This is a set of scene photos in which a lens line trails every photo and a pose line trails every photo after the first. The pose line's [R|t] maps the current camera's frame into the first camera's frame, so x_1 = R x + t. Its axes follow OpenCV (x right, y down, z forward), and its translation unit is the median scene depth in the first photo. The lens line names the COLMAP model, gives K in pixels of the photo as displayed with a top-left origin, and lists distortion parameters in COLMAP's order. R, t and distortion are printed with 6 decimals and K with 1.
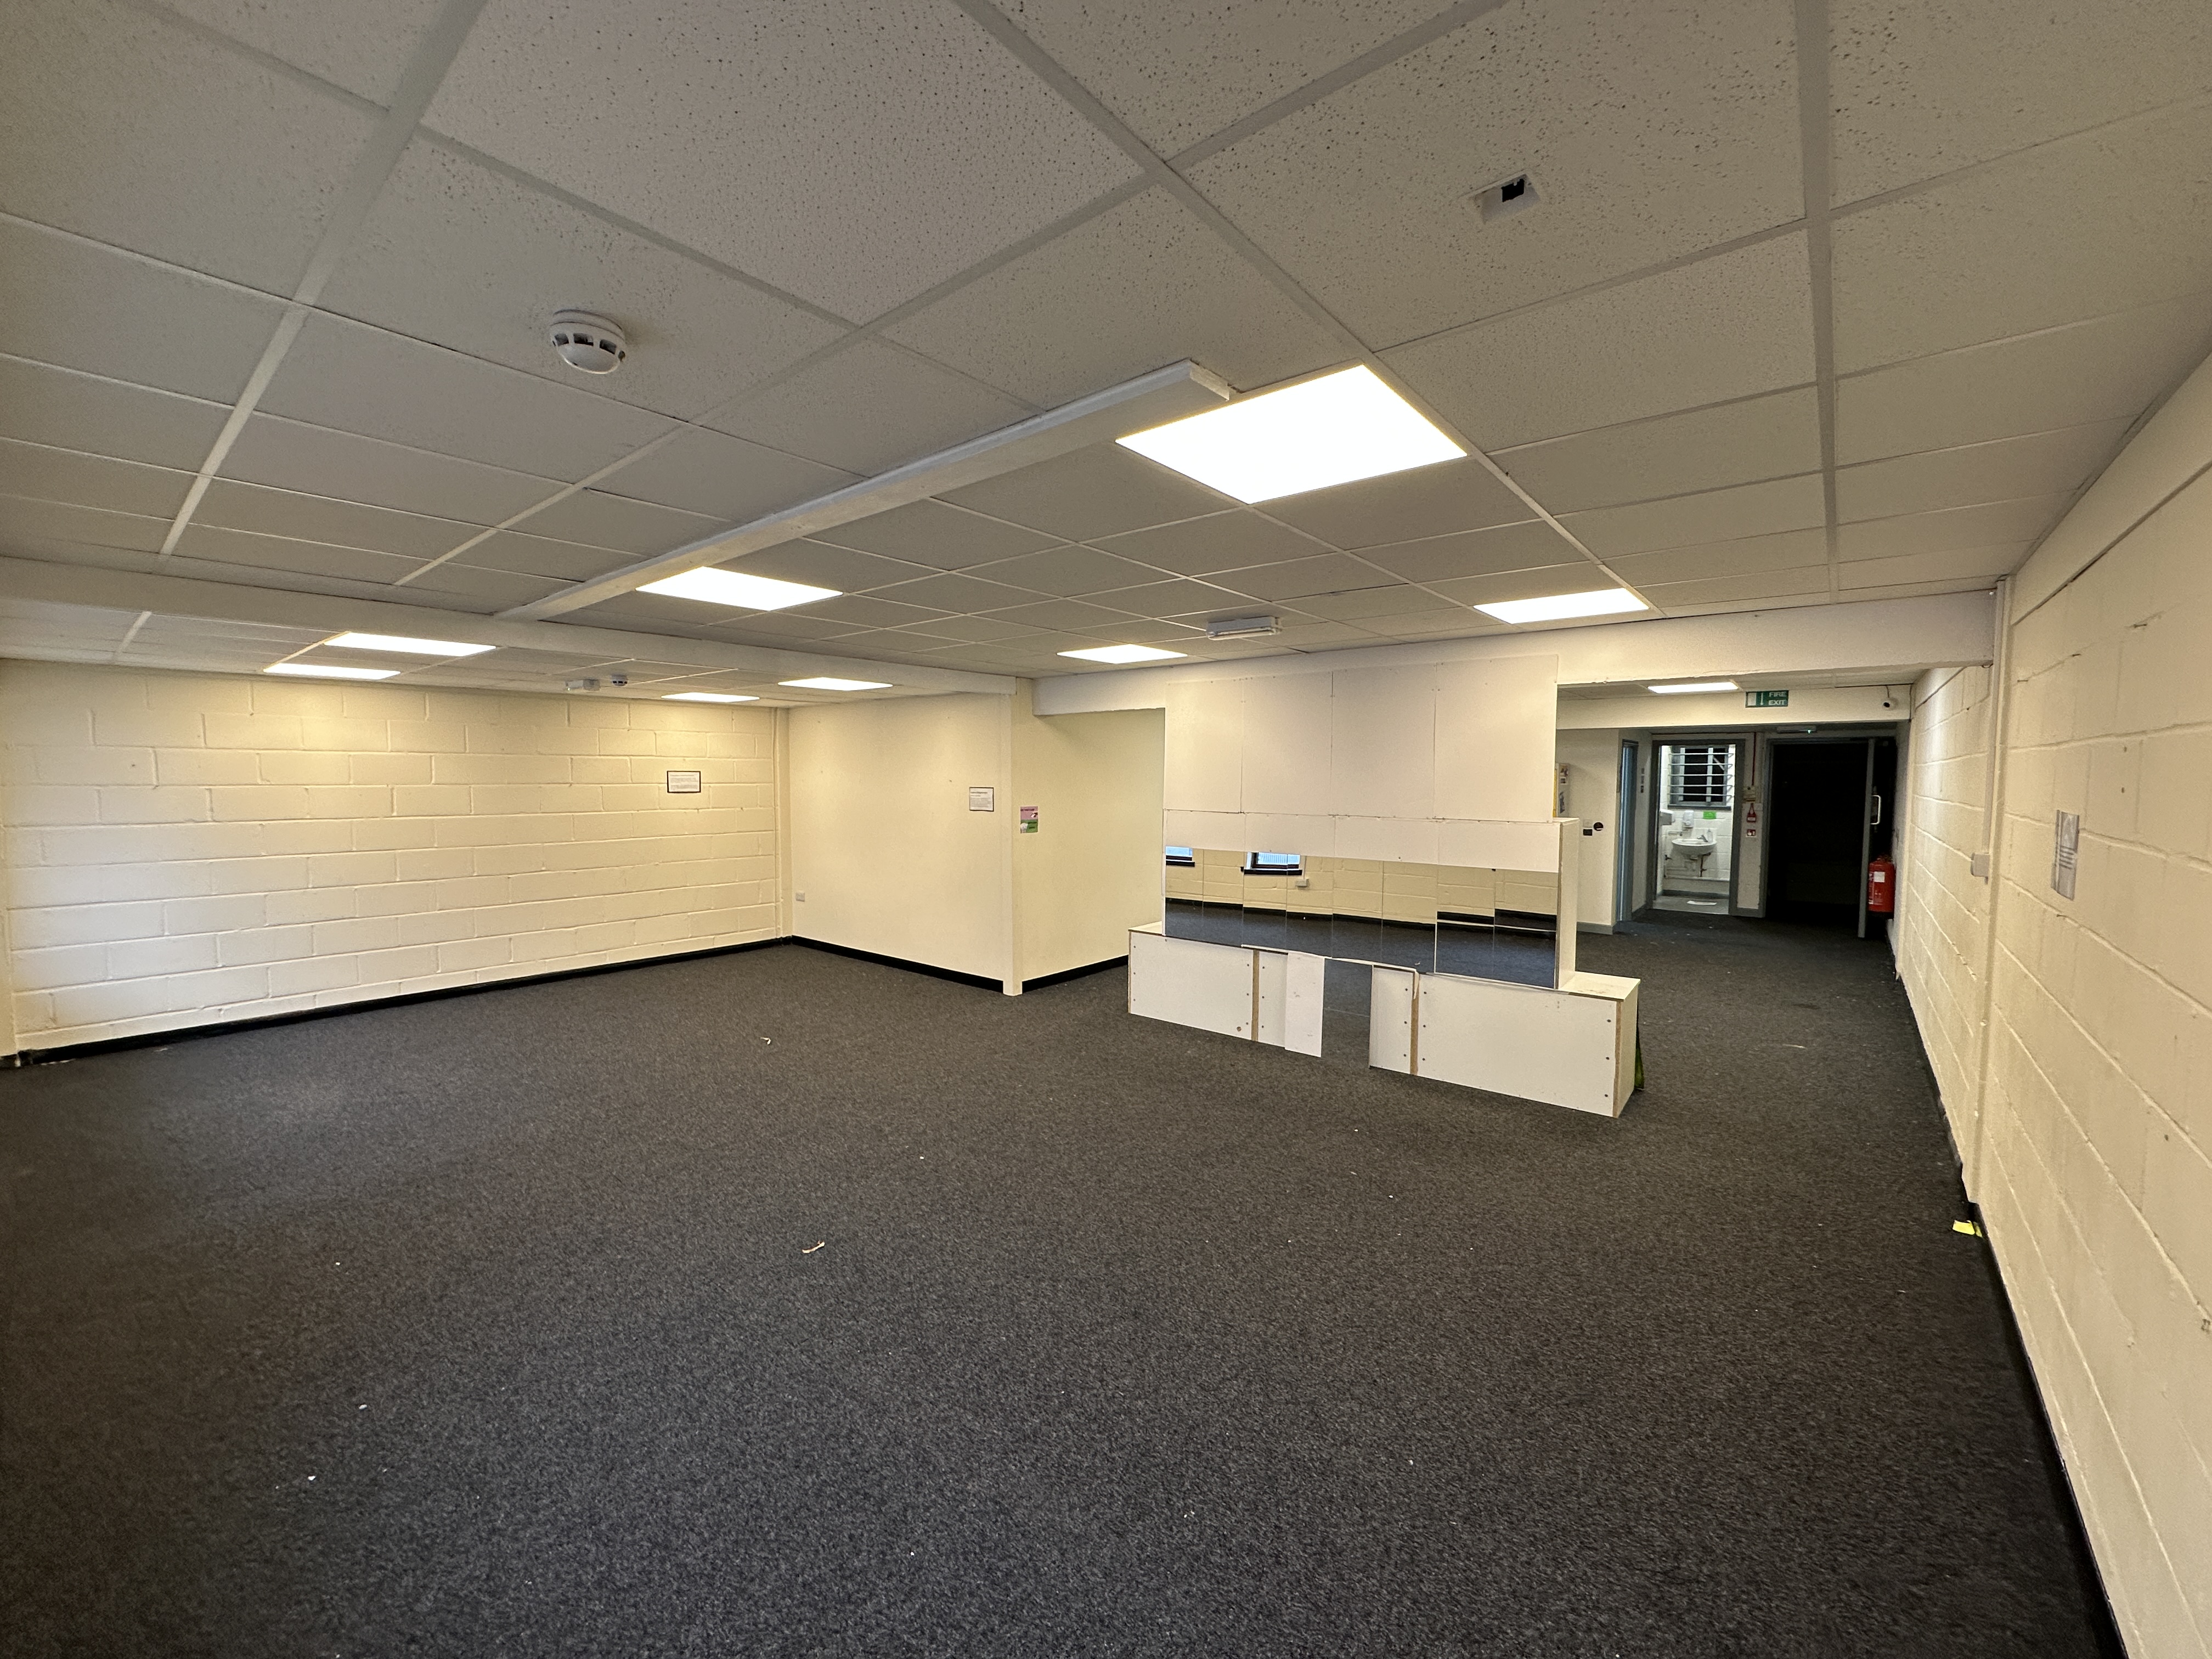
lens RADIAL K [[881.0, 0, 1103.2], [0, 881.0, 826.3], [0, 0, 1]] dist [-0.004178, 0.000850]
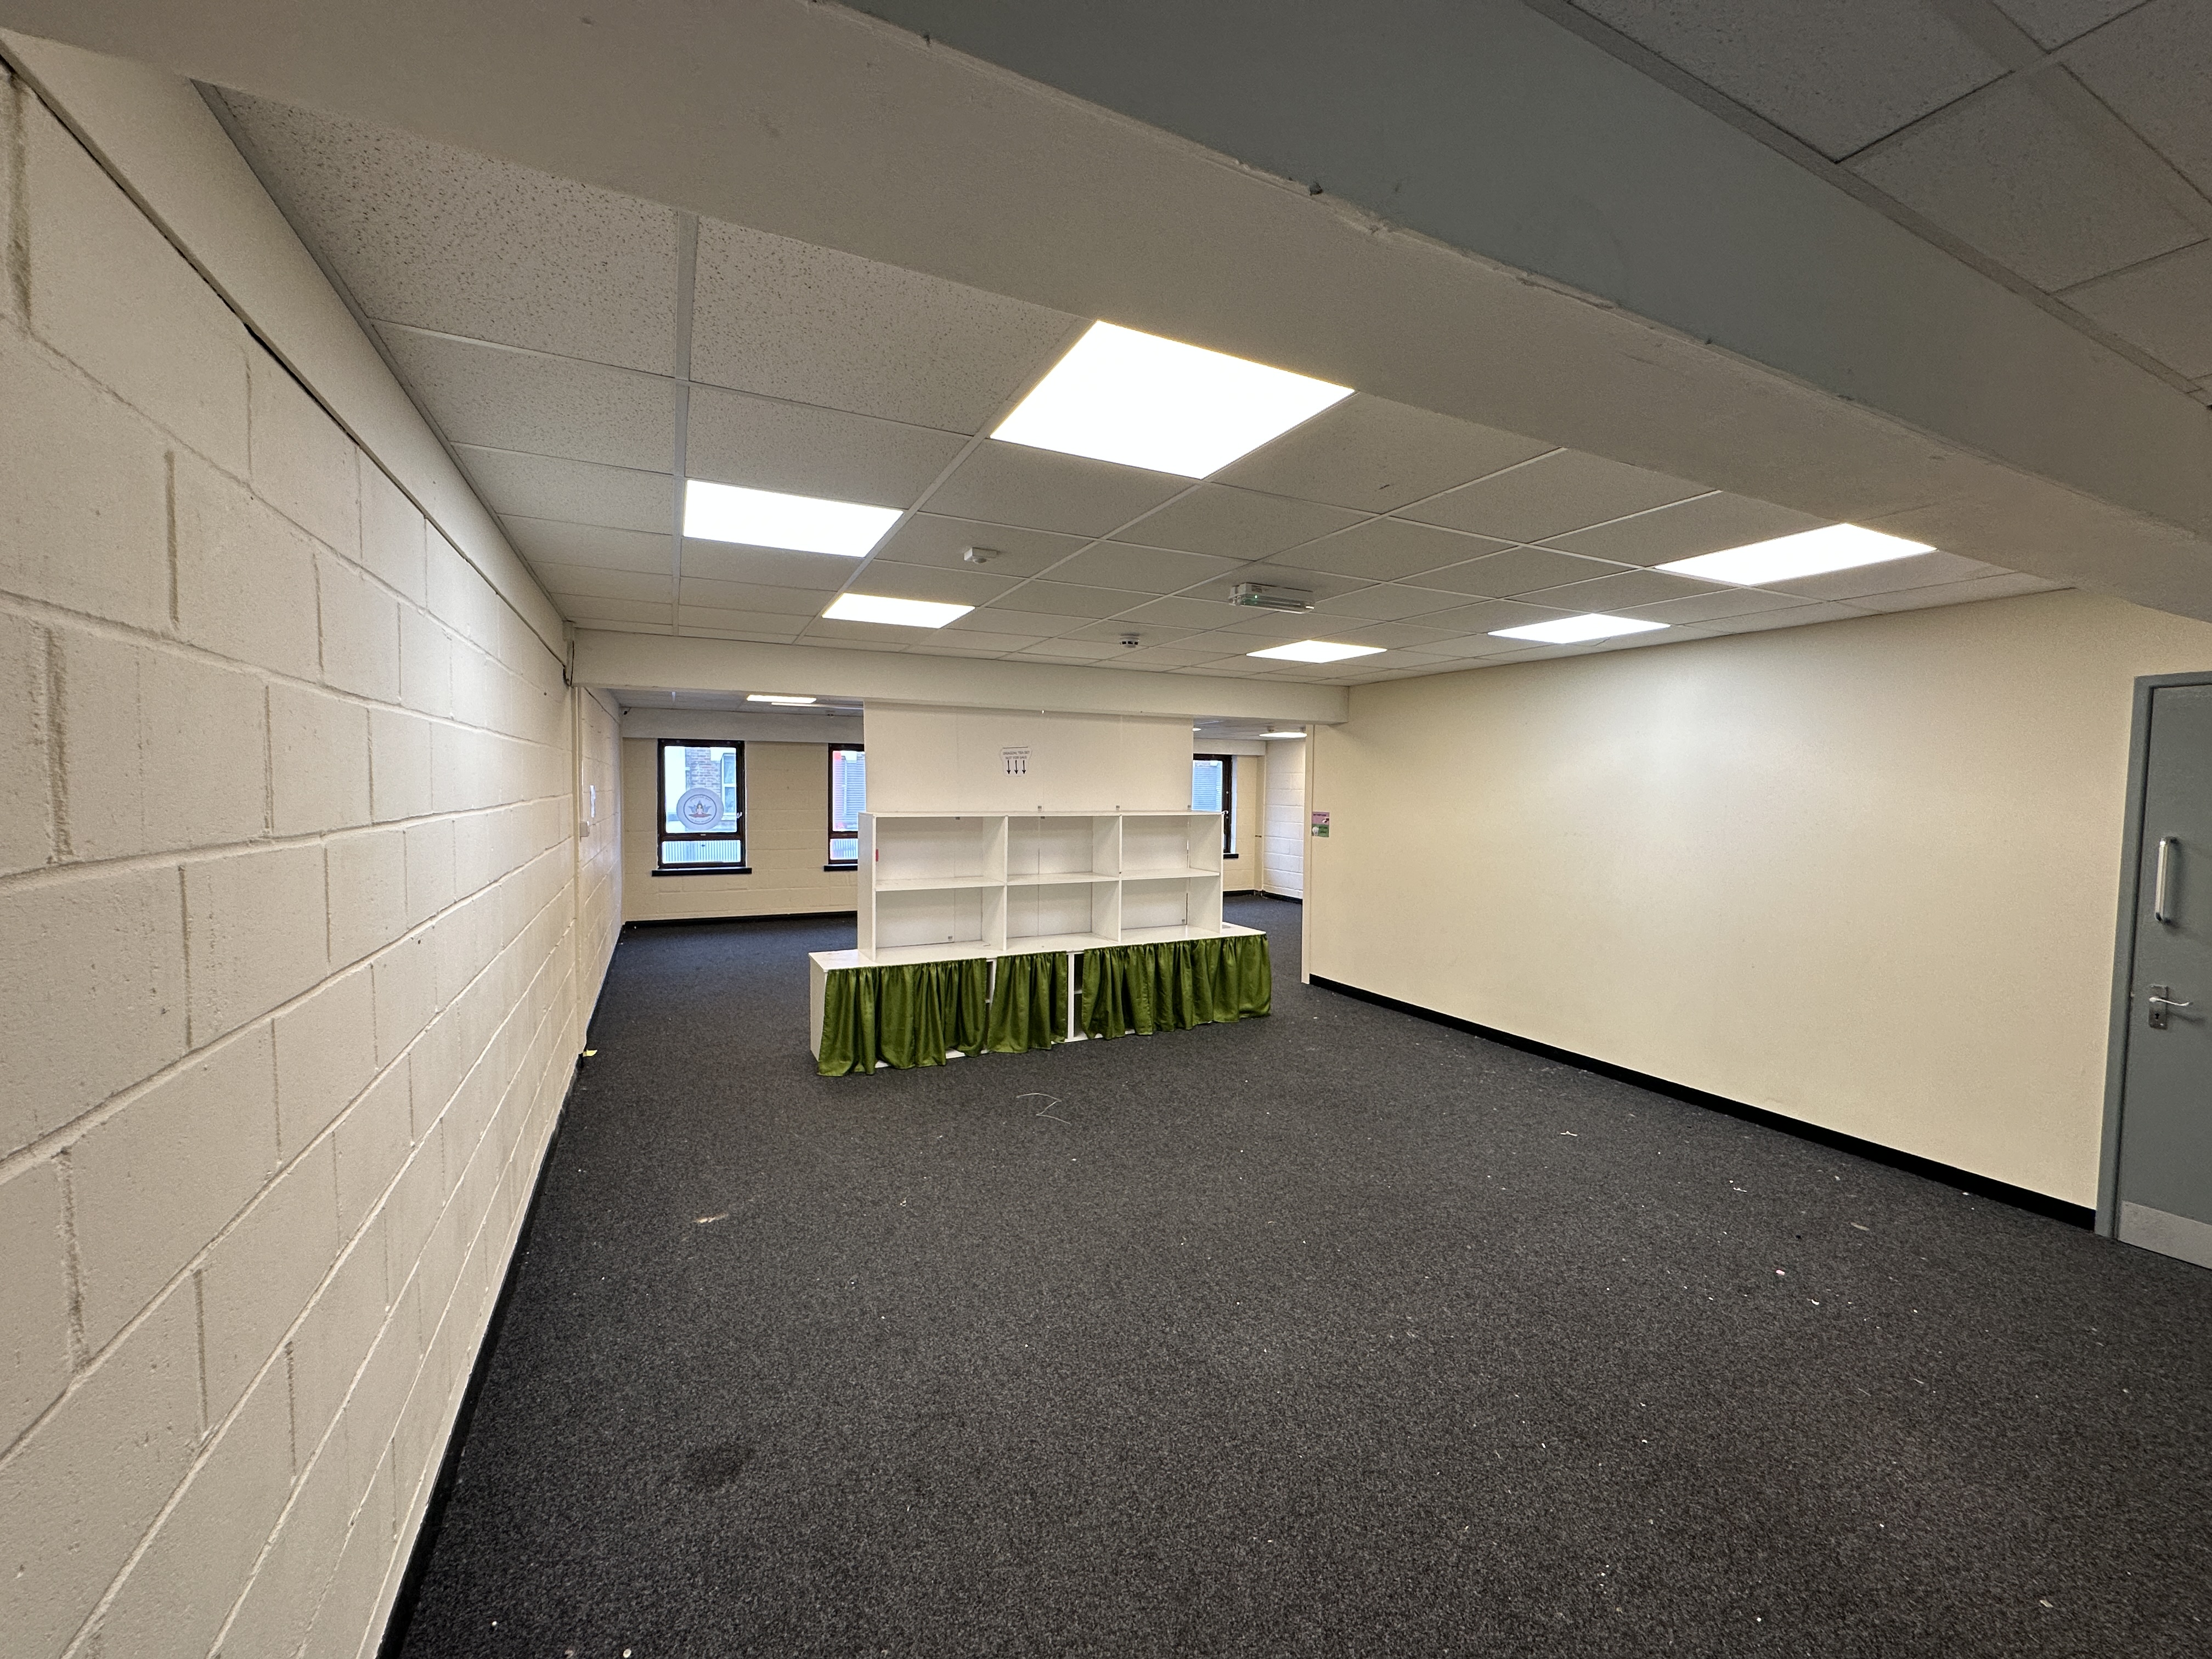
lens RADIAL K [[881.0, 0, 1111.9], [0, 881.0, 831.3], [0, 0, 1]] dist [-0.004178, 0.000850]
pose [[-0.399693, 0.042303, -0.915672, 0.579177], [-0.064487, 0.995162, 0.074123, -0.035988], [0.914378, 0.088675, -0.395032, 0.696330]]
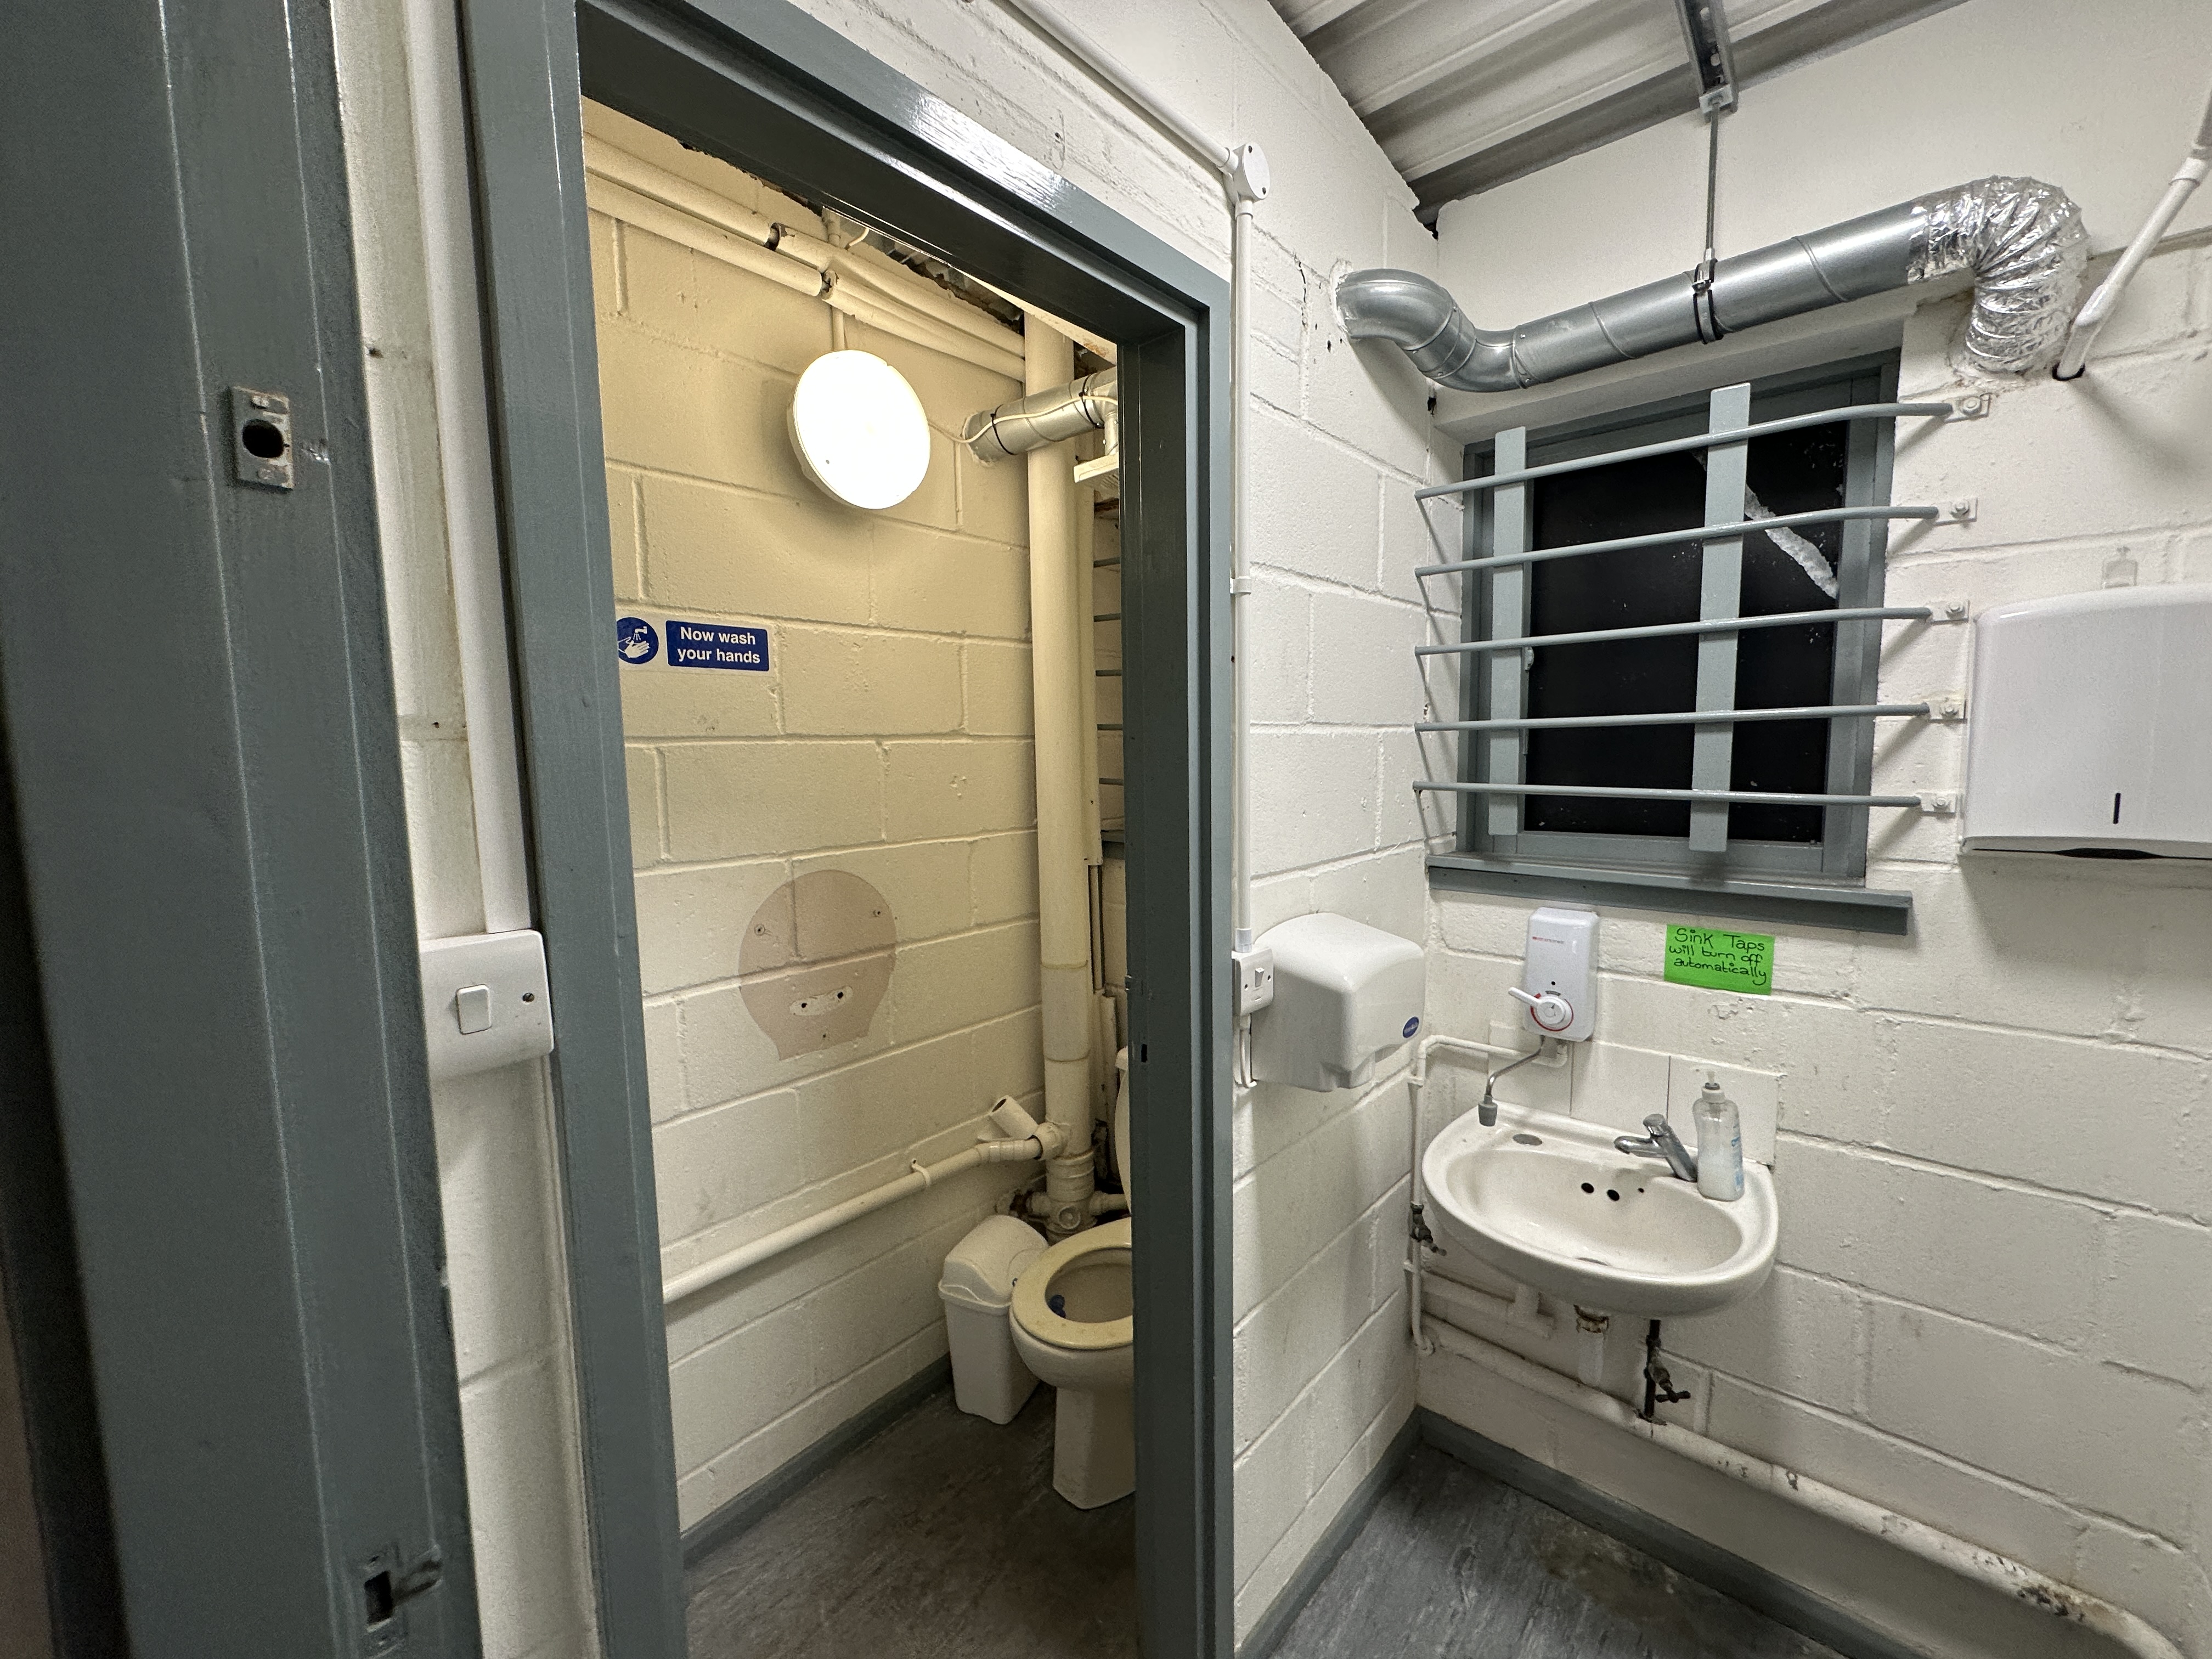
lens RADIAL K [[881.0, 0, 1119.1], [0, 881.0, 826.3], [0, 0, 1]] dist [-0.004178, 0.000850]
pose [[0.999838, -0.014384, -0.010814, 0.624443], [0.014744, 0.999313, 0.033993, -0.037388], [0.010318, -0.034147, 0.999364, 0.901141]]
